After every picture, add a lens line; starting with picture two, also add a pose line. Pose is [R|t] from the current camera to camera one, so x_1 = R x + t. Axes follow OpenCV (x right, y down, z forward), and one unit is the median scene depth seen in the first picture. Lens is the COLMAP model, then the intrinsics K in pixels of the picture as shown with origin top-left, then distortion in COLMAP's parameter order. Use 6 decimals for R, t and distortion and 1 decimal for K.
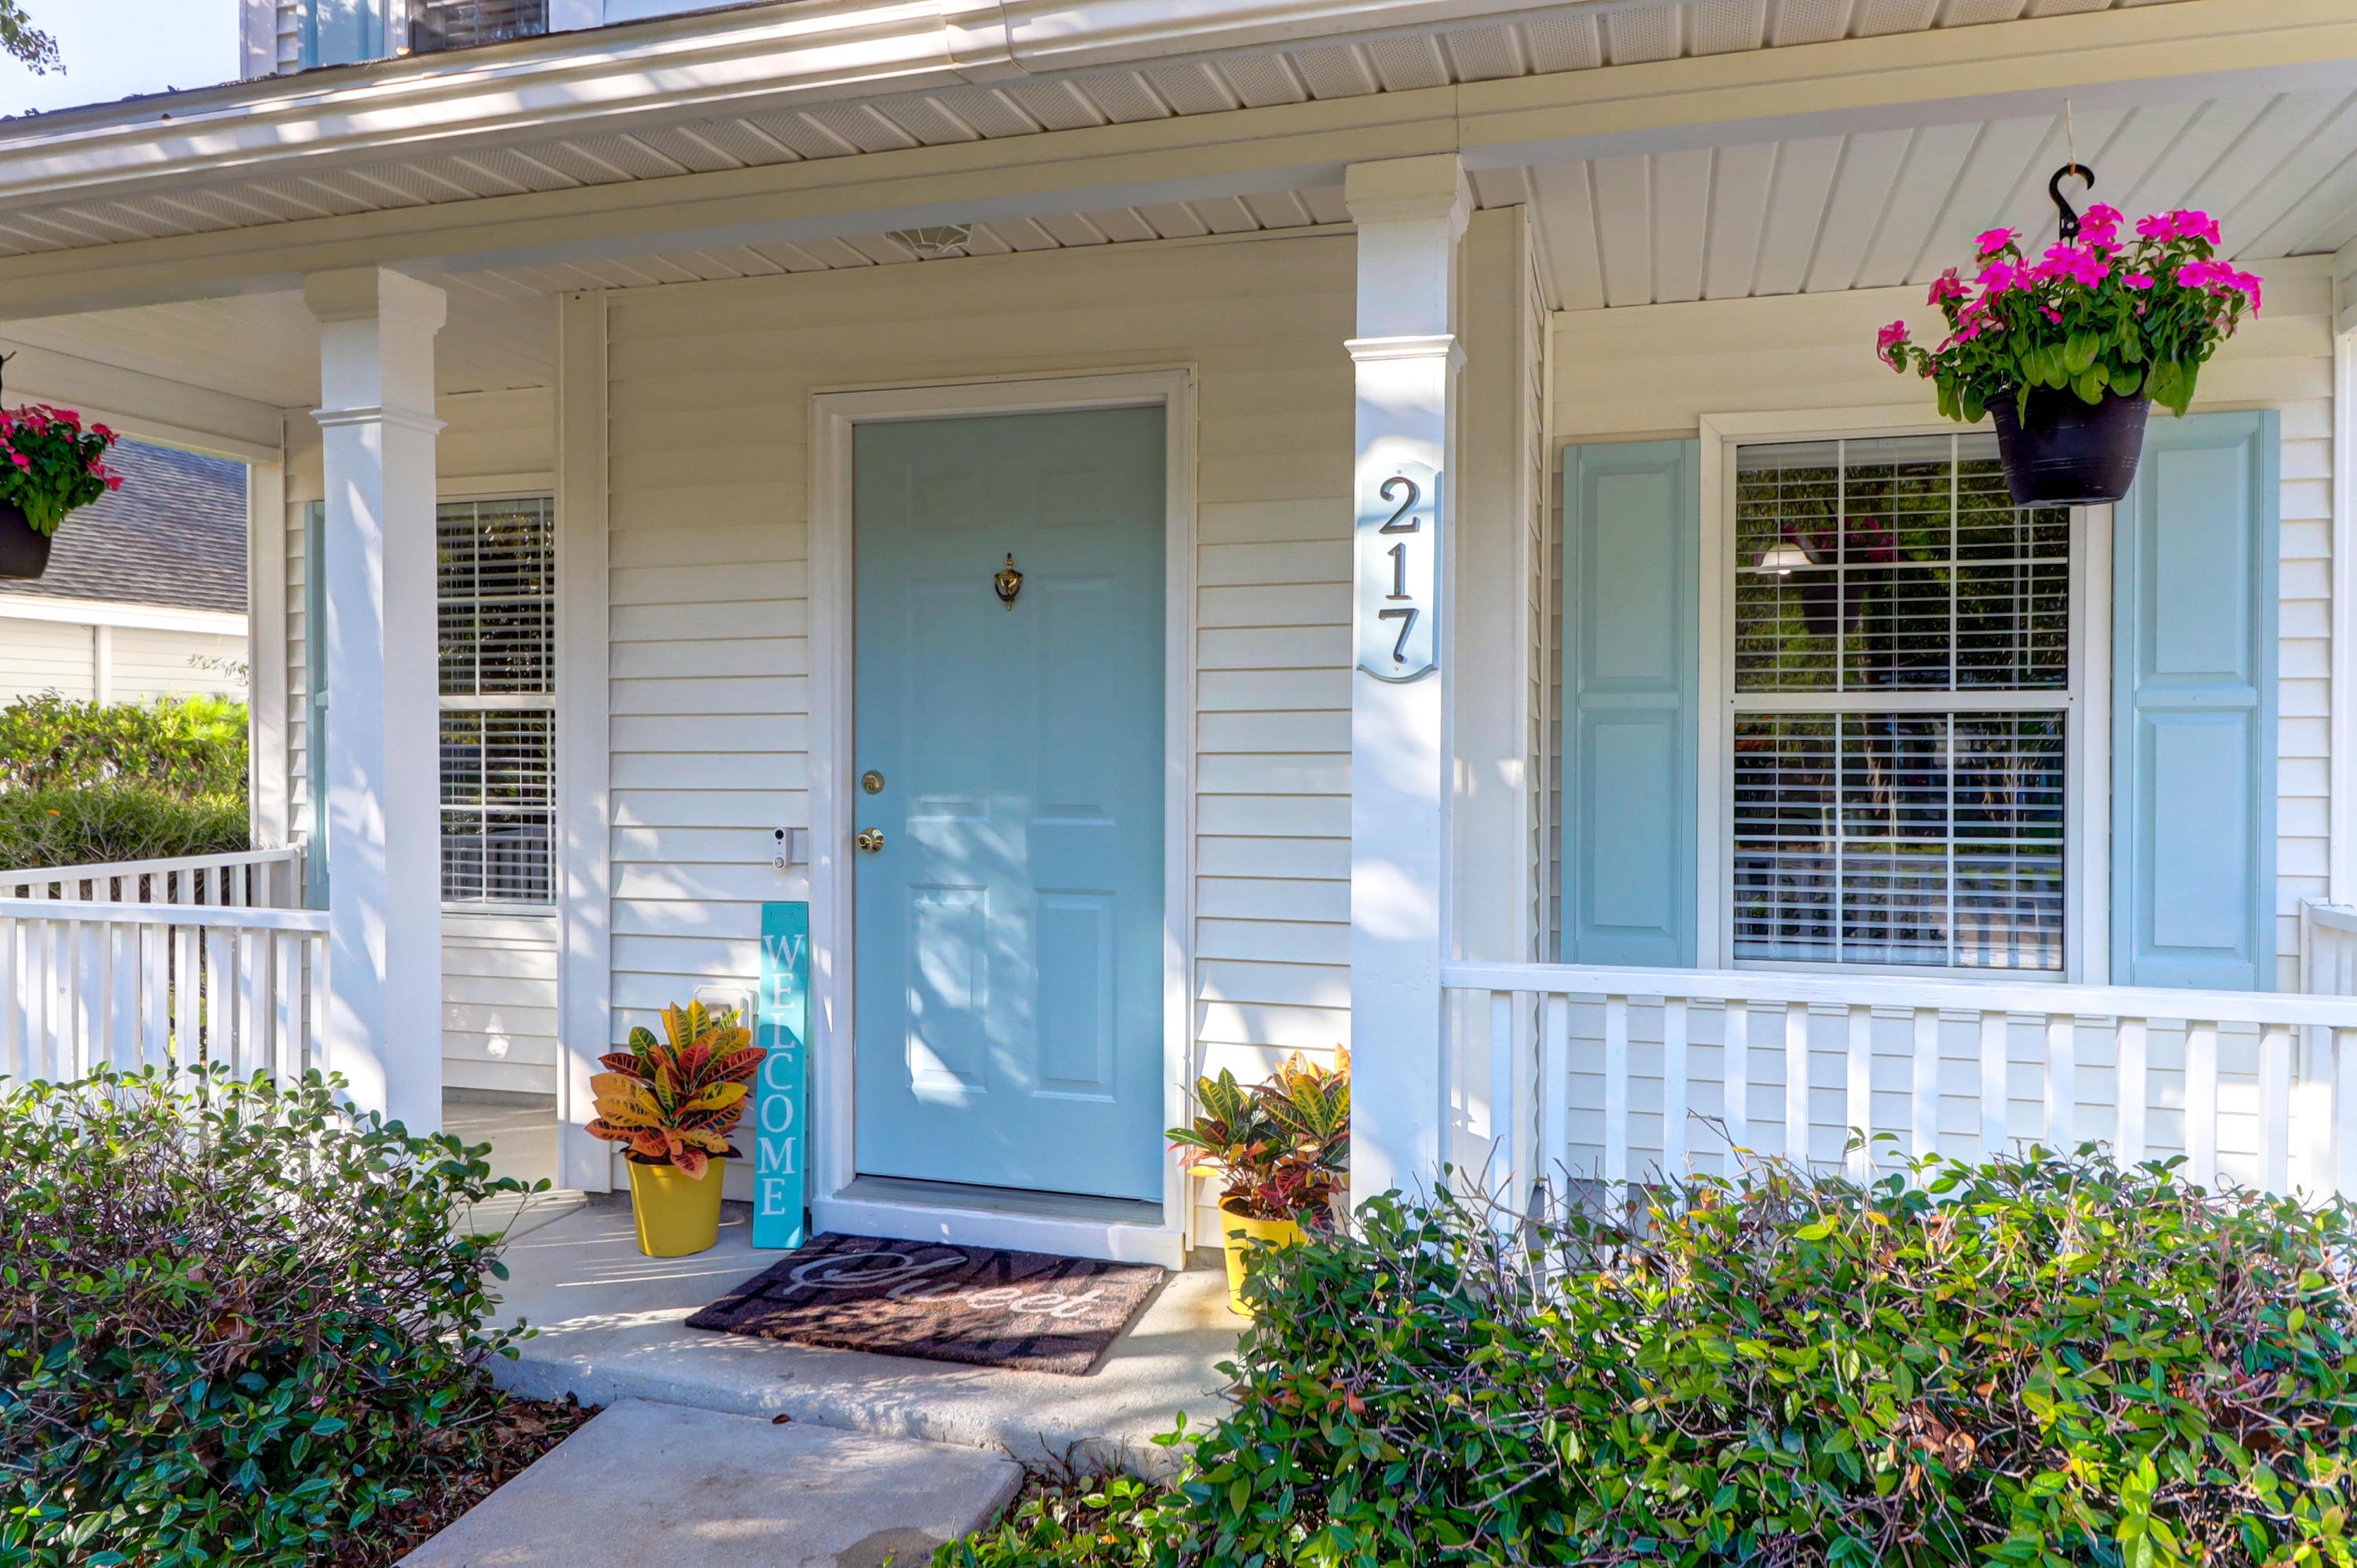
lens RADIAL K [[1617.5, 0, 1177.1], [0, 1617.5, 778.0], [0, 0, 1]] dist [0.001613, -0.000909]
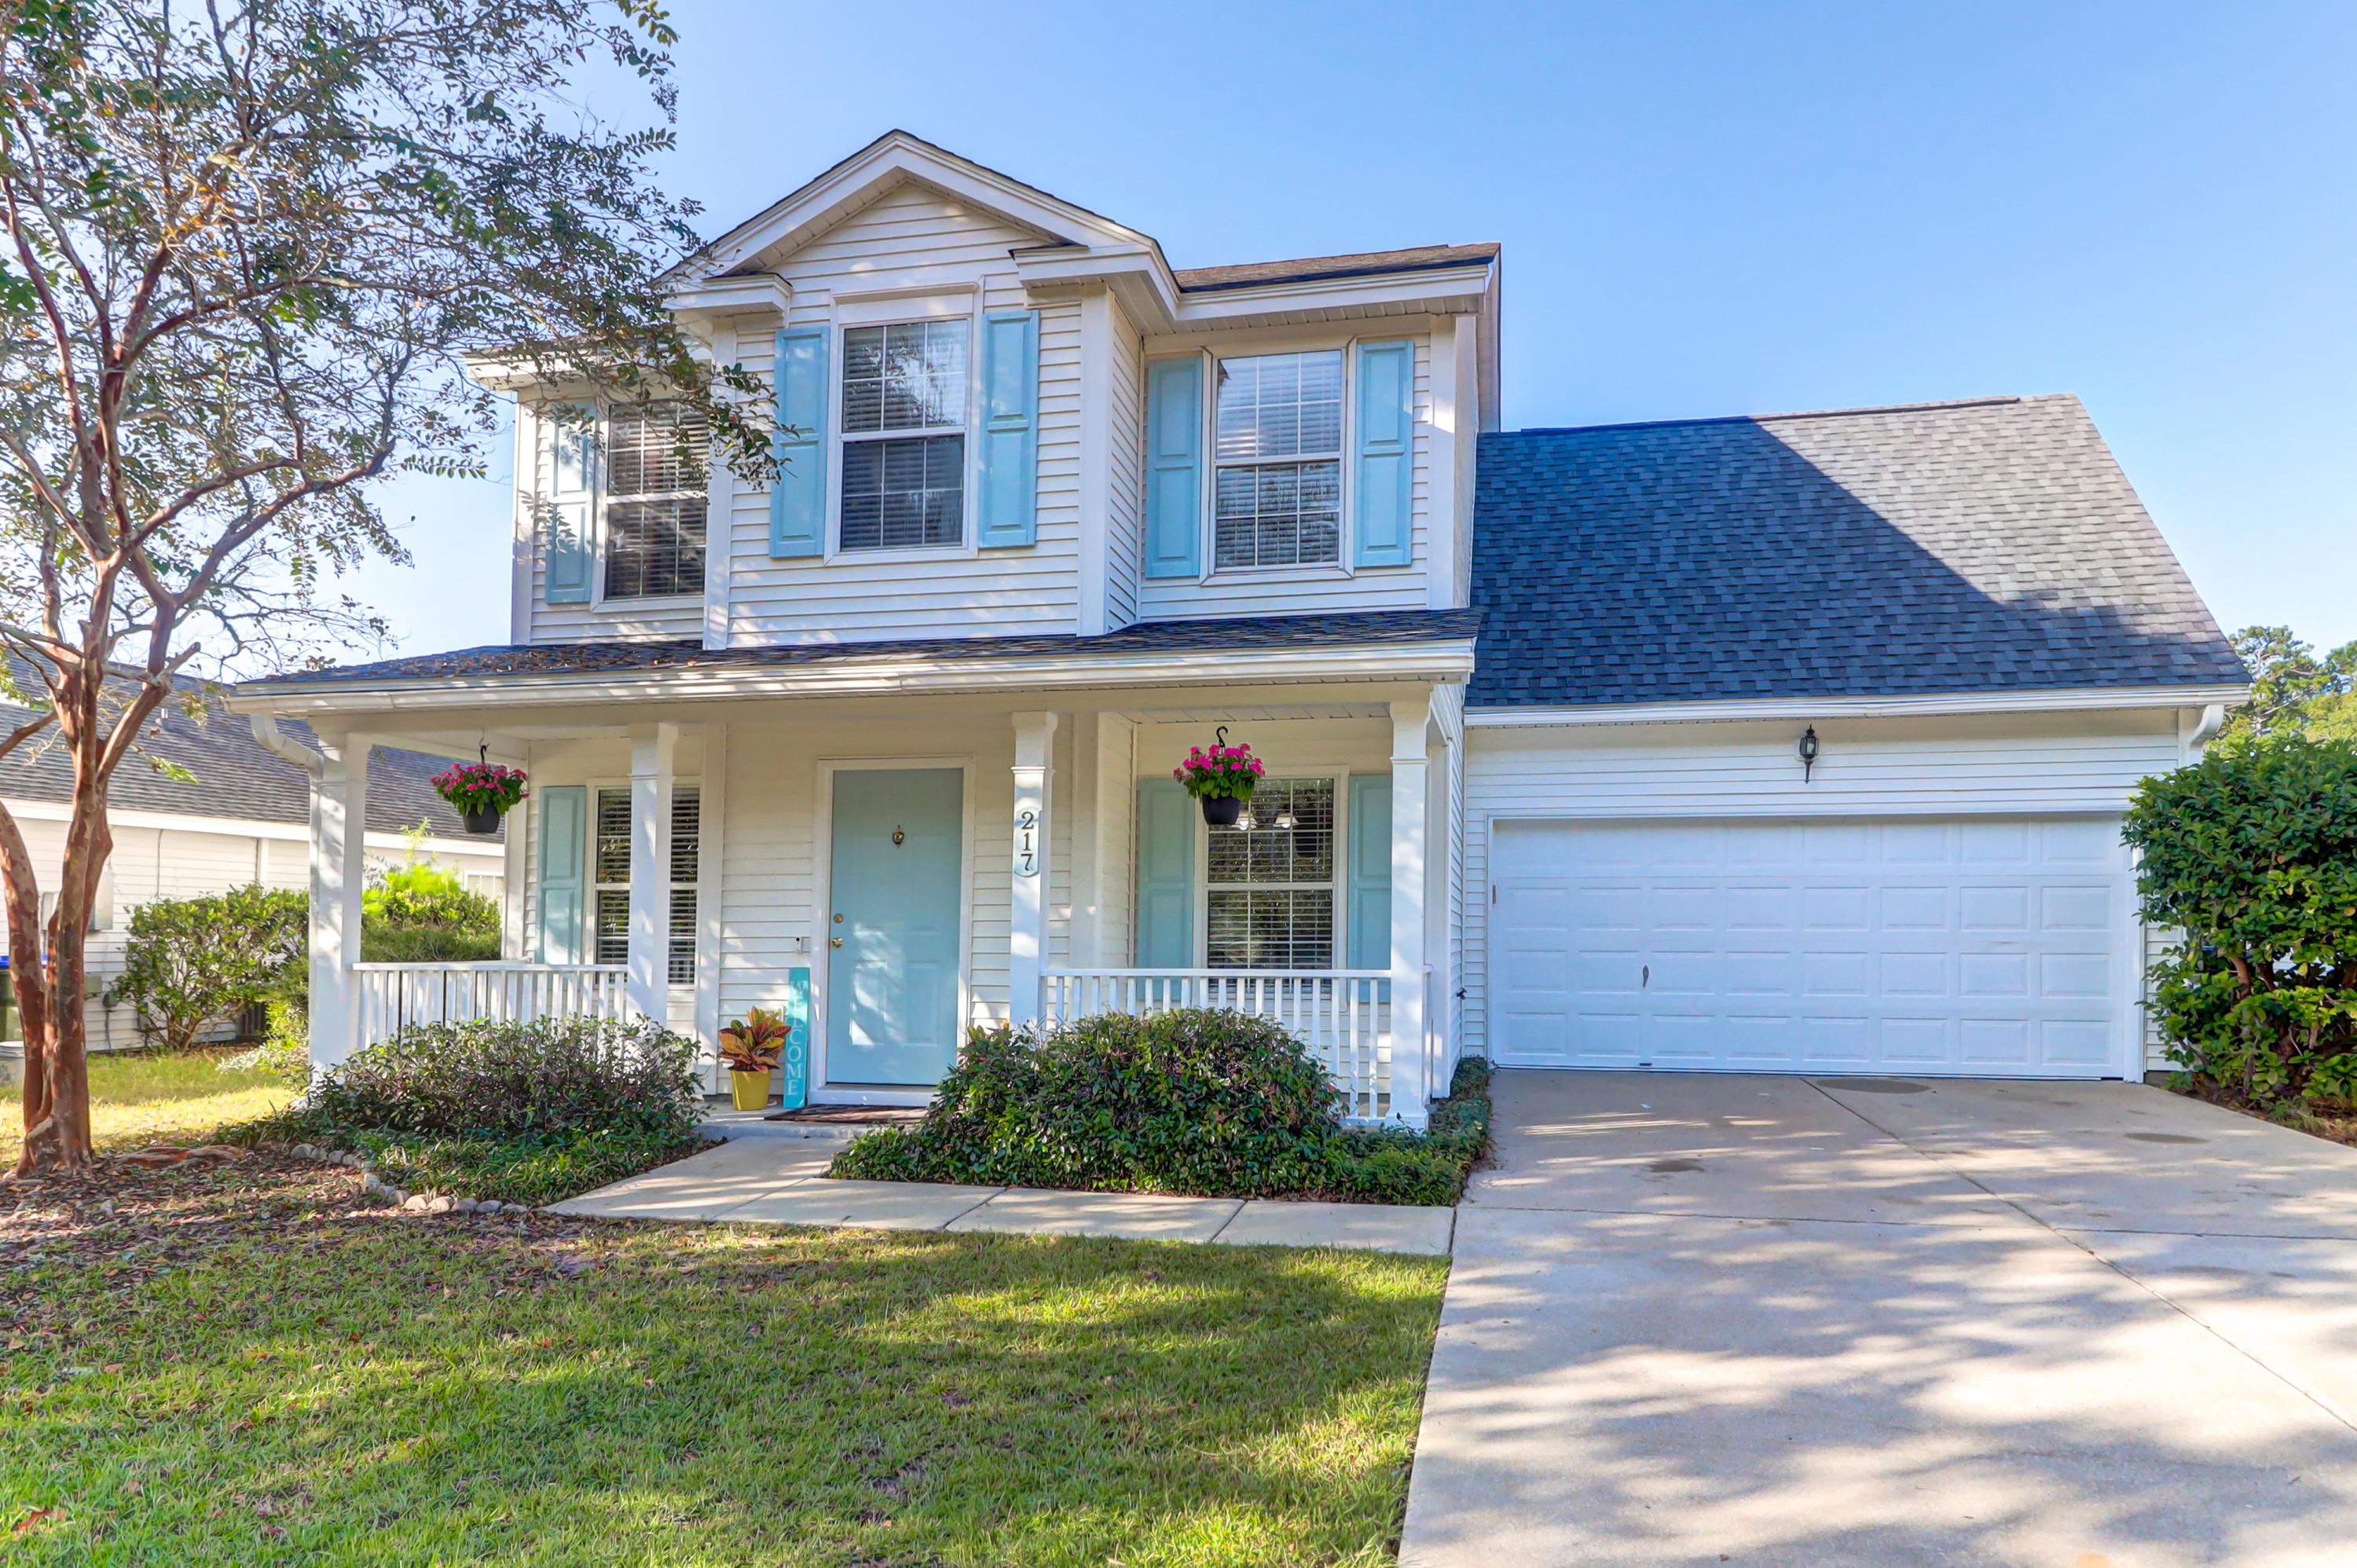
lens RADIAL K [[951.5, 0, 1186.1], [0, 951.5, 841.8], [0, 0, 1]] dist [0.002147, 0.000114]
pose [[0.982768, 0.012139, 0.184447, 0.063282], [0.006327, 0.995048, -0.099196, 0.036639], [-0.184737, 0.098654, 0.977824, -0.538640]]
